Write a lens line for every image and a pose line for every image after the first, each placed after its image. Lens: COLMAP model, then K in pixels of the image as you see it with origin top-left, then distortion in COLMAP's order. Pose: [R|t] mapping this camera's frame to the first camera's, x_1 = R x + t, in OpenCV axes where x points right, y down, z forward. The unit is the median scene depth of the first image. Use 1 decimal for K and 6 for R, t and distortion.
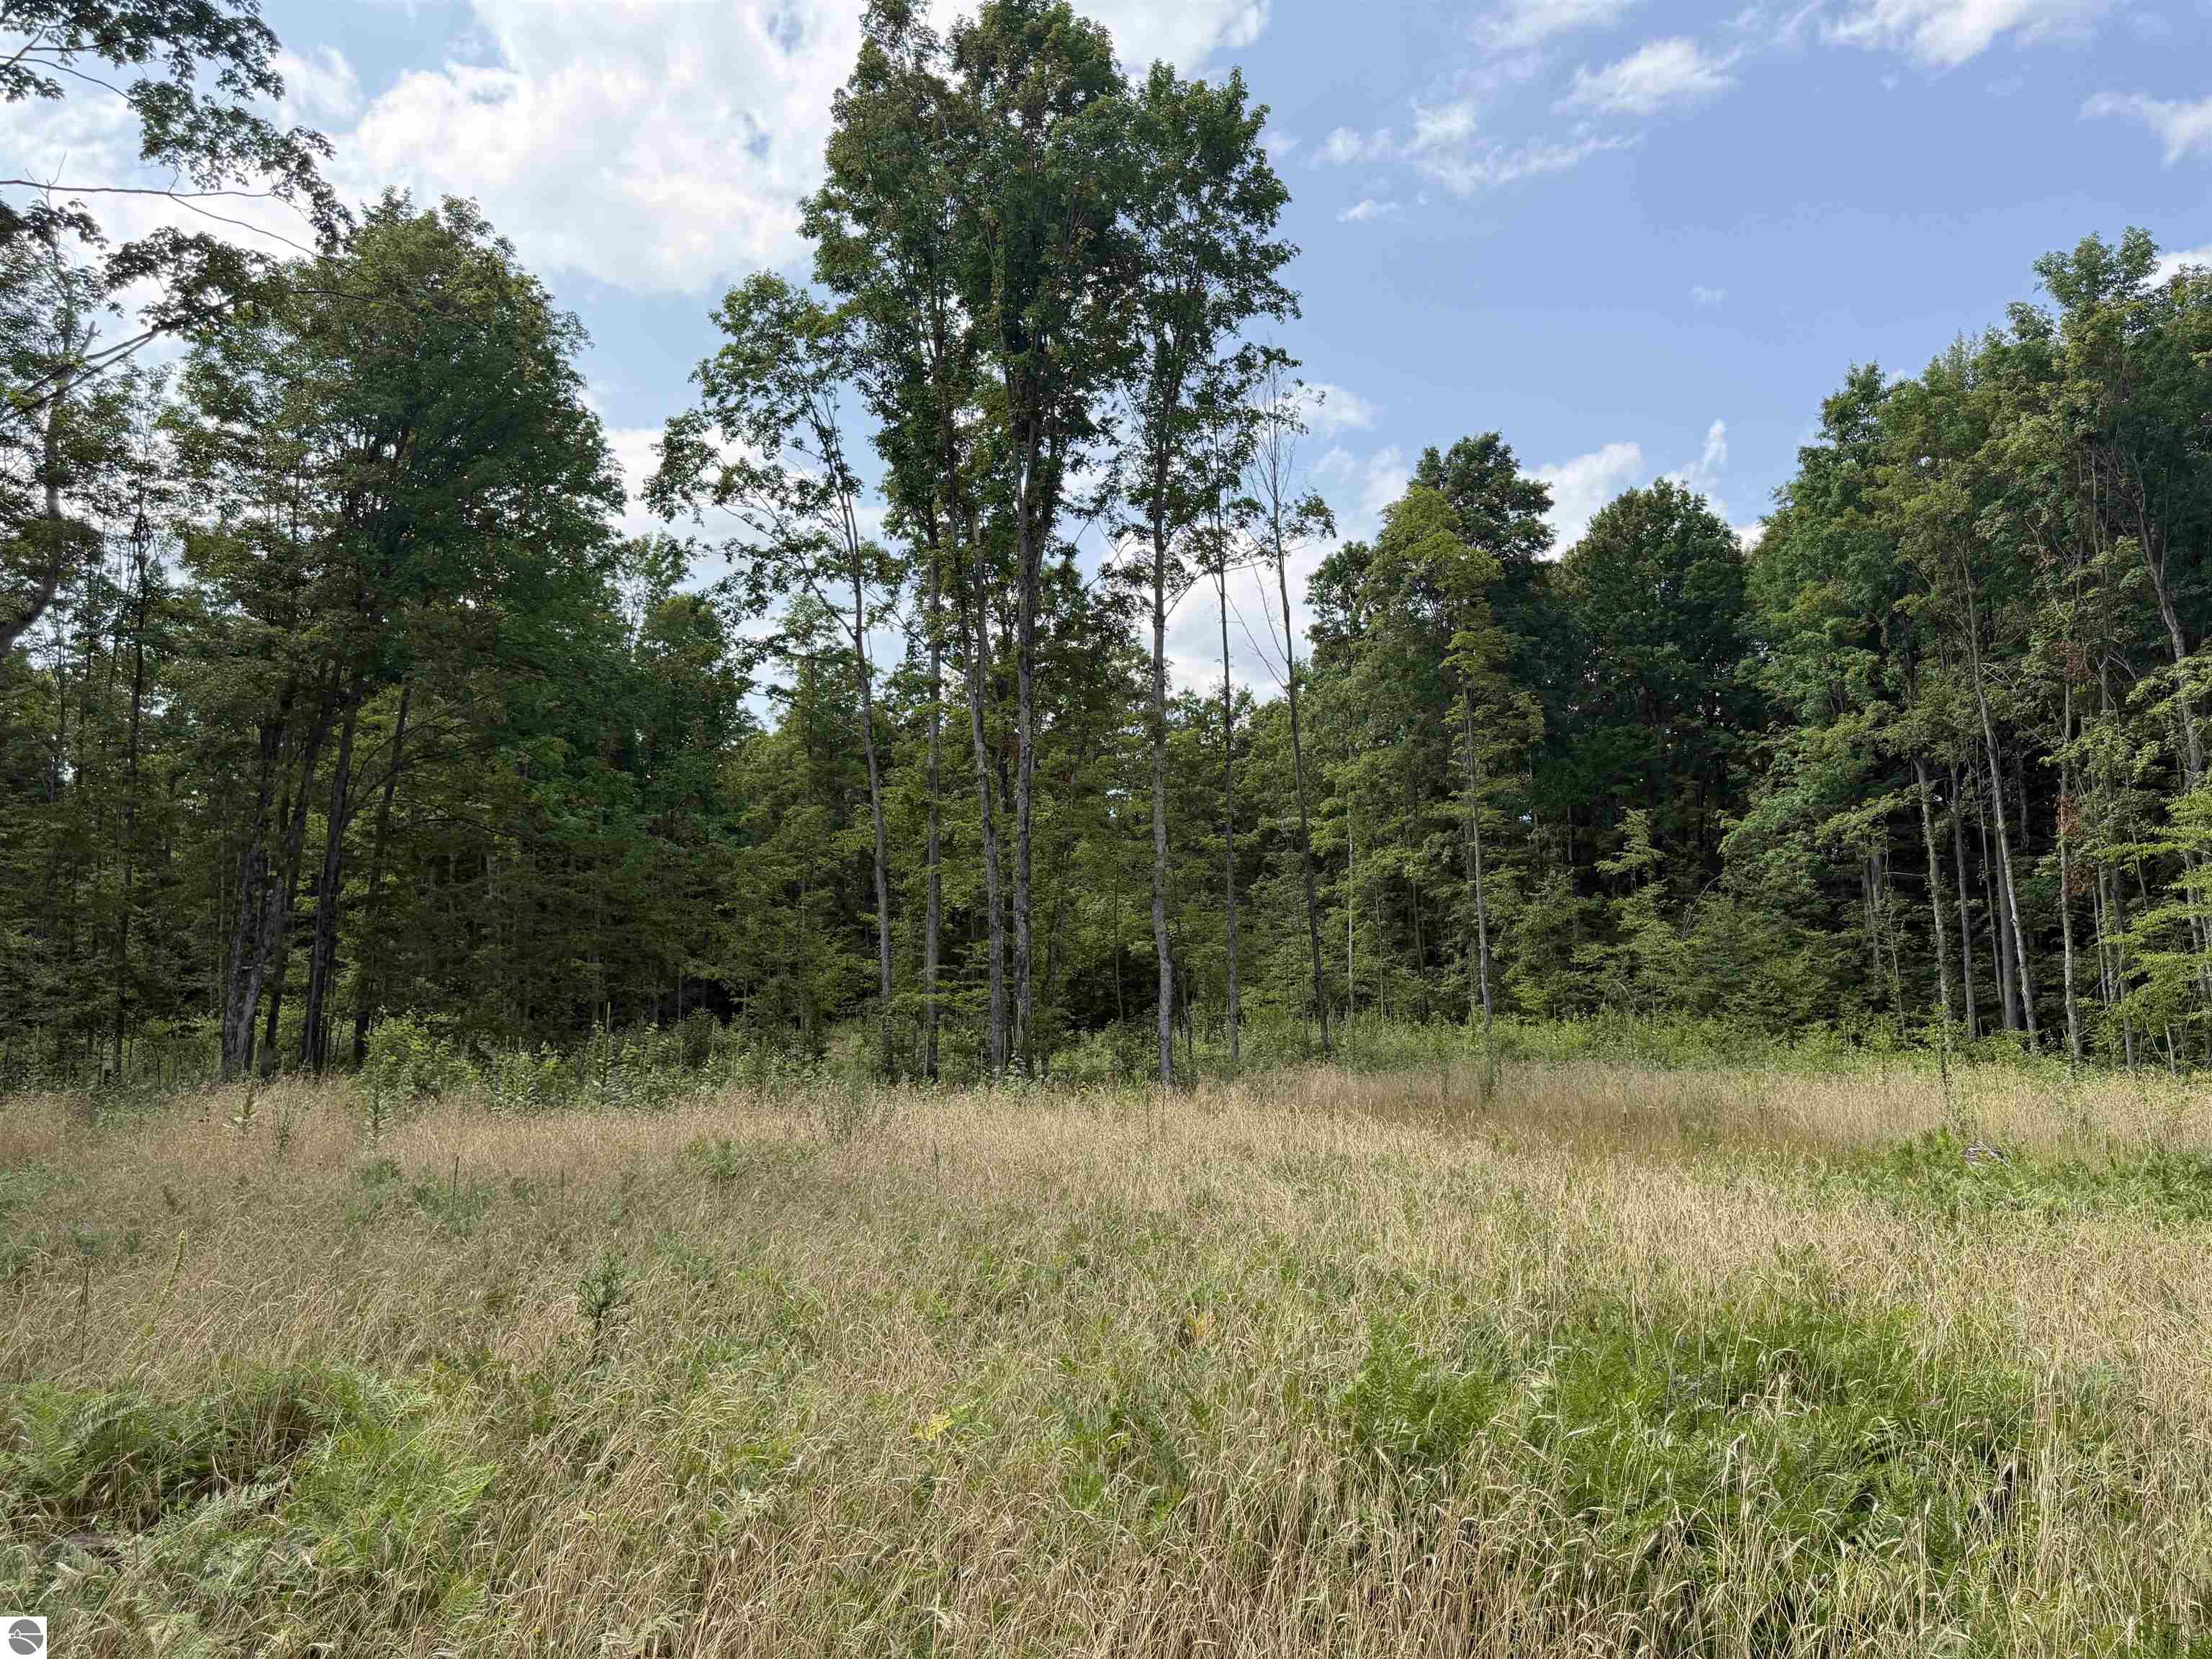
lens RADIAL K [[1598.2, 0, 1099.9], [0, 1598.2, 860.8], [0, 0, 1]] dist [0.035370, -0.048112]
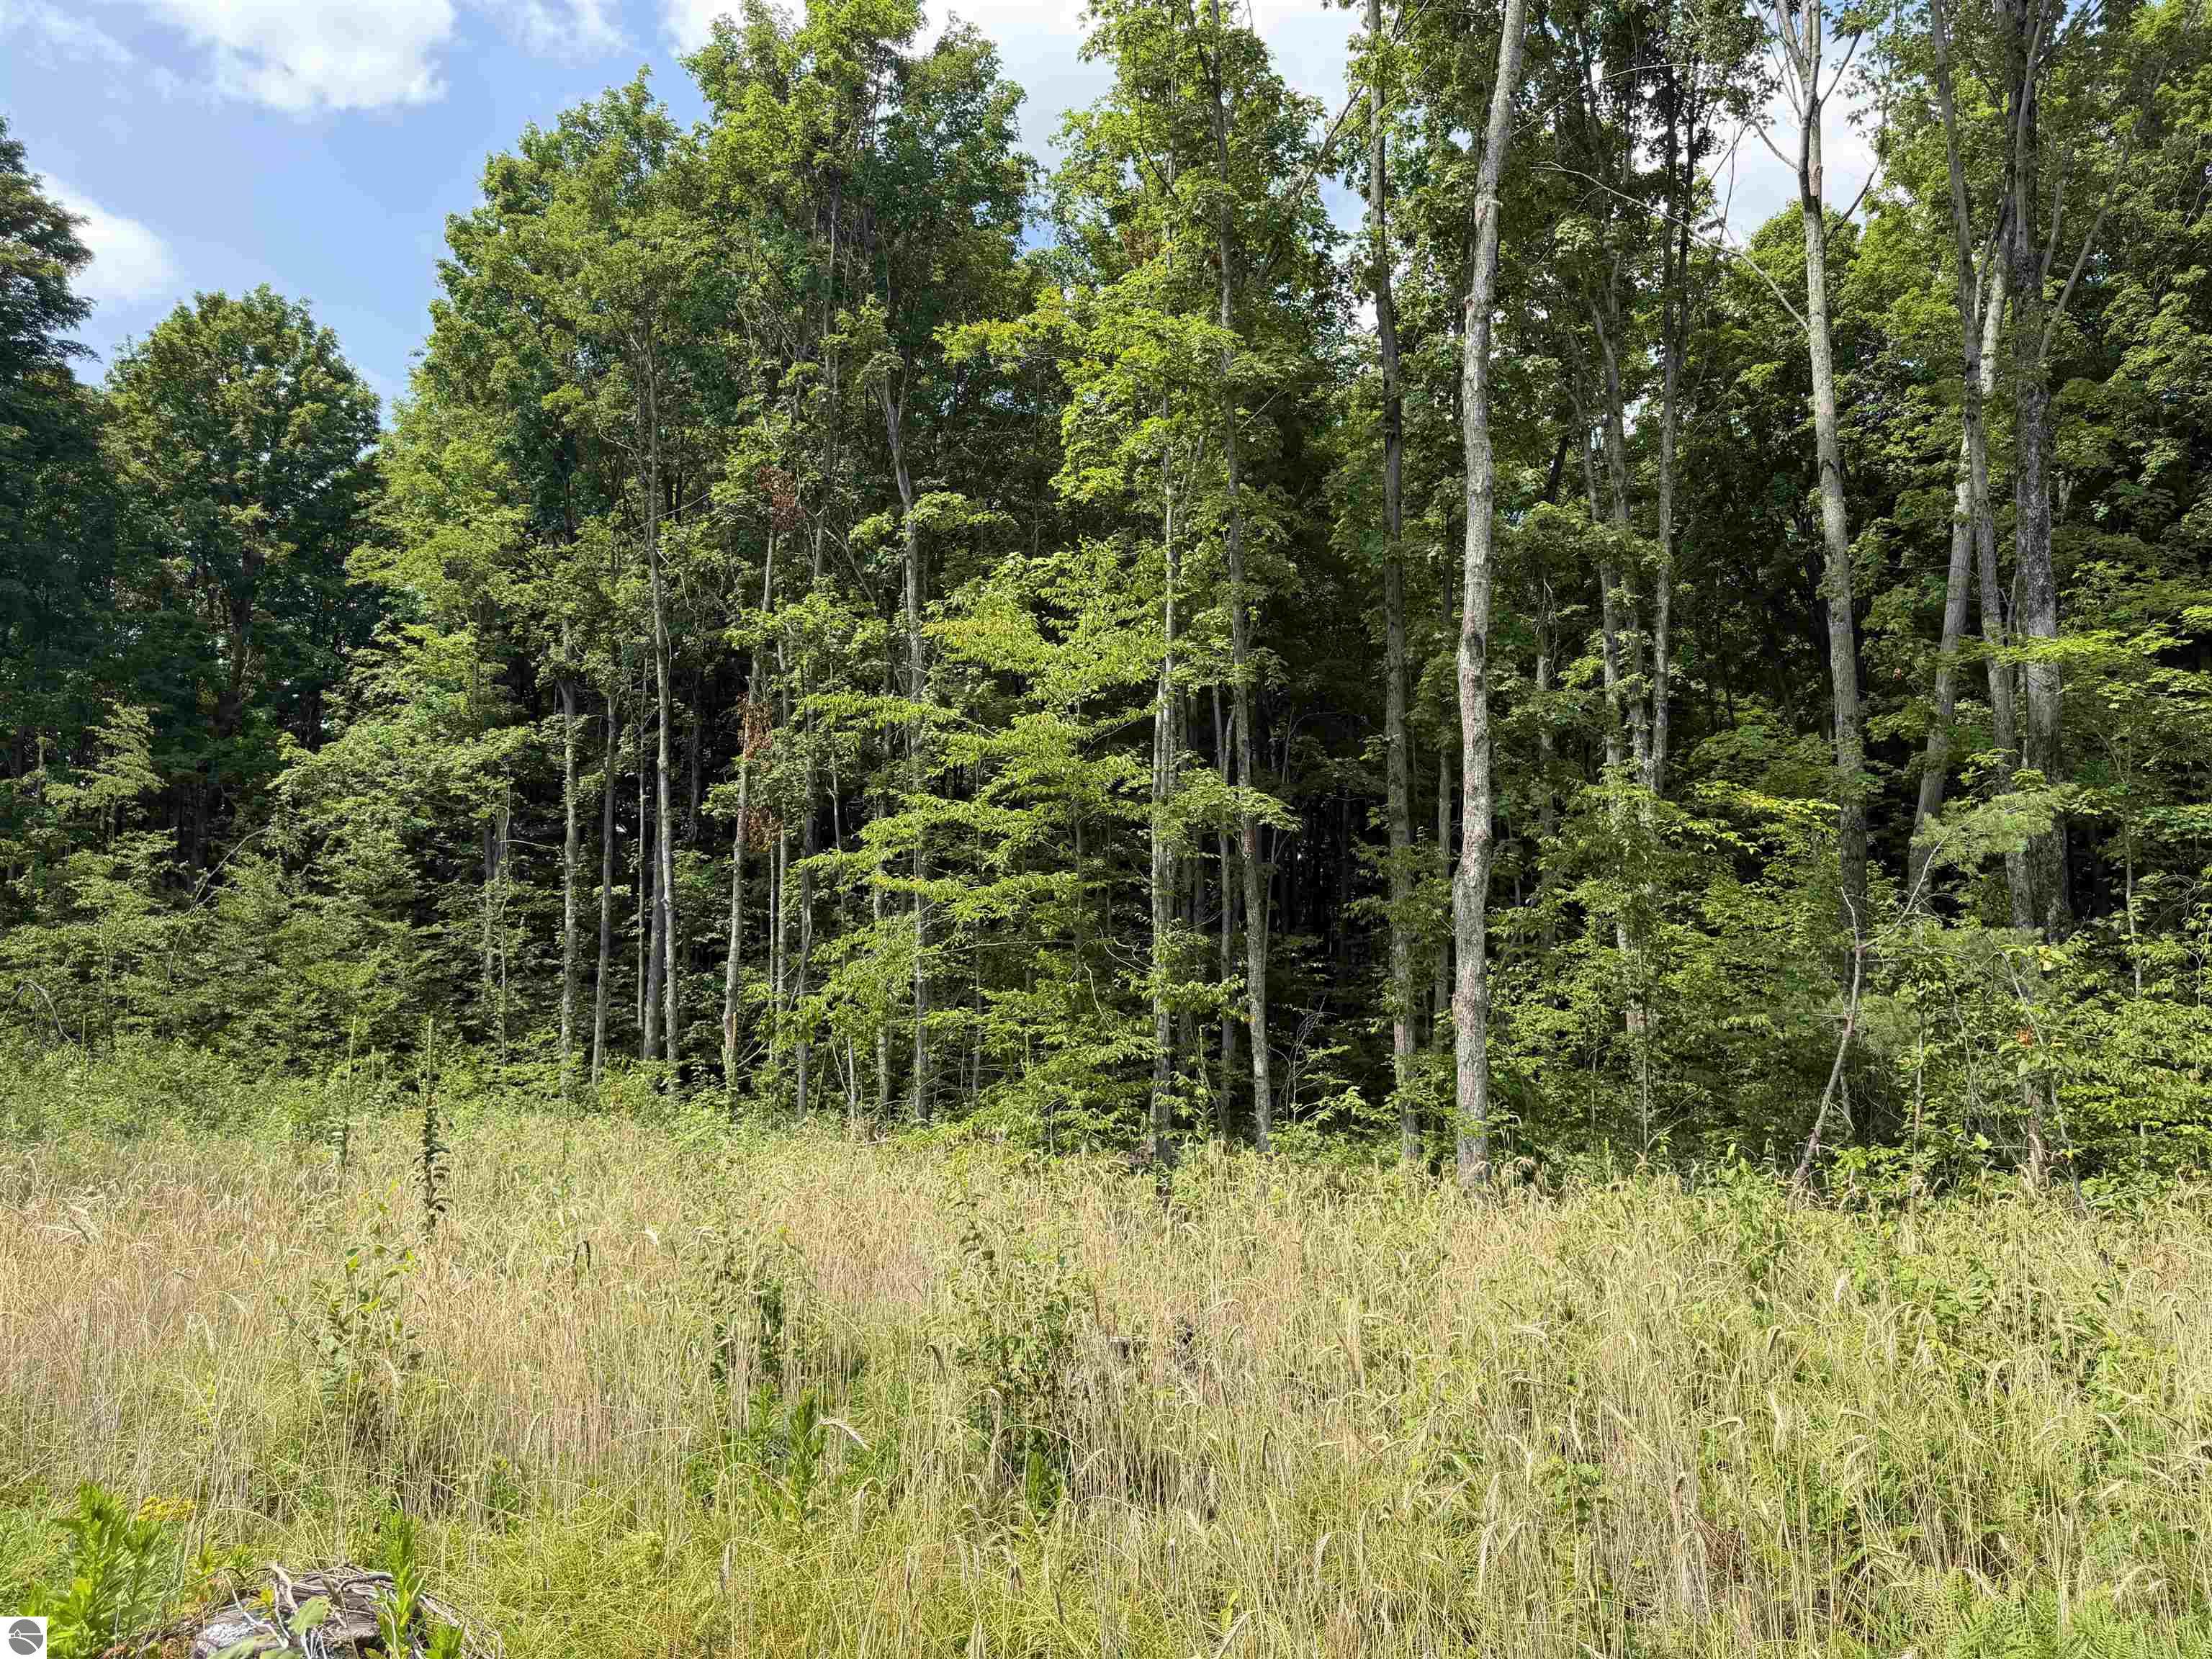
lens RADIAL K [[1598.2, 0, 1099.9], [0, 1598.2, 860.8], [0, 0, 1]] dist [0.035370, -0.048112]
pose [[0.711953, 0.101759, 0.694816, 0.194519], [-0.075276, 0.994803, -0.068561, 0.043976], [-0.698181, -0.003491, 0.715912, 0.332610]]
